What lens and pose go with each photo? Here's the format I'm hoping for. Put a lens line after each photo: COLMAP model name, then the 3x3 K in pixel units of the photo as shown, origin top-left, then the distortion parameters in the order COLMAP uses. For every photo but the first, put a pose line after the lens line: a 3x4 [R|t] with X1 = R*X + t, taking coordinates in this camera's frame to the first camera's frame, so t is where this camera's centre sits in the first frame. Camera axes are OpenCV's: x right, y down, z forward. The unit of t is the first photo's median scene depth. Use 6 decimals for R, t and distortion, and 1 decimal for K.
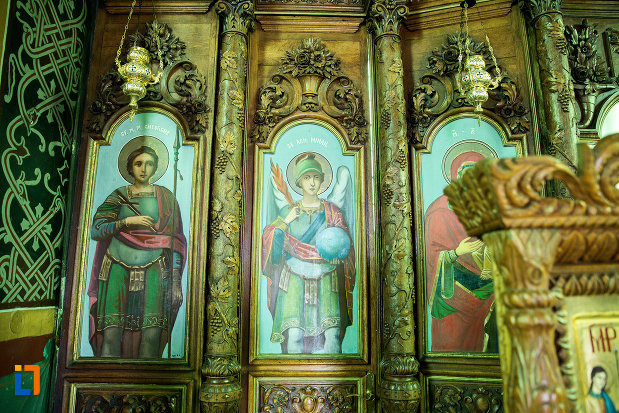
lens RADIAL K [[426.8, 0, 309.5], [0, 426.8, 206.5], [0, 0, 1]] dist [-0.122386, 0.085709]
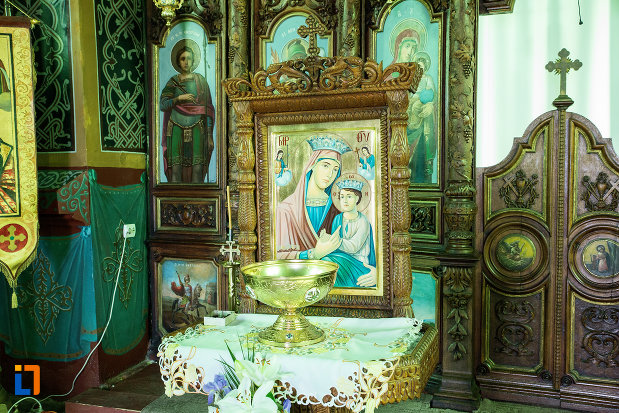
lens RADIAL K [[637.0, 0, 309.5], [0, 637.0, 206.5], [0, 0, 1]] dist [0.000237, 0.015164]
pose [[0.925775, 0.016733, -0.377705, 0.929858], [0.073972, 0.971696, 0.224356, -0.069804], [0.370768, -0.235643, 0.898334, -1.063792]]
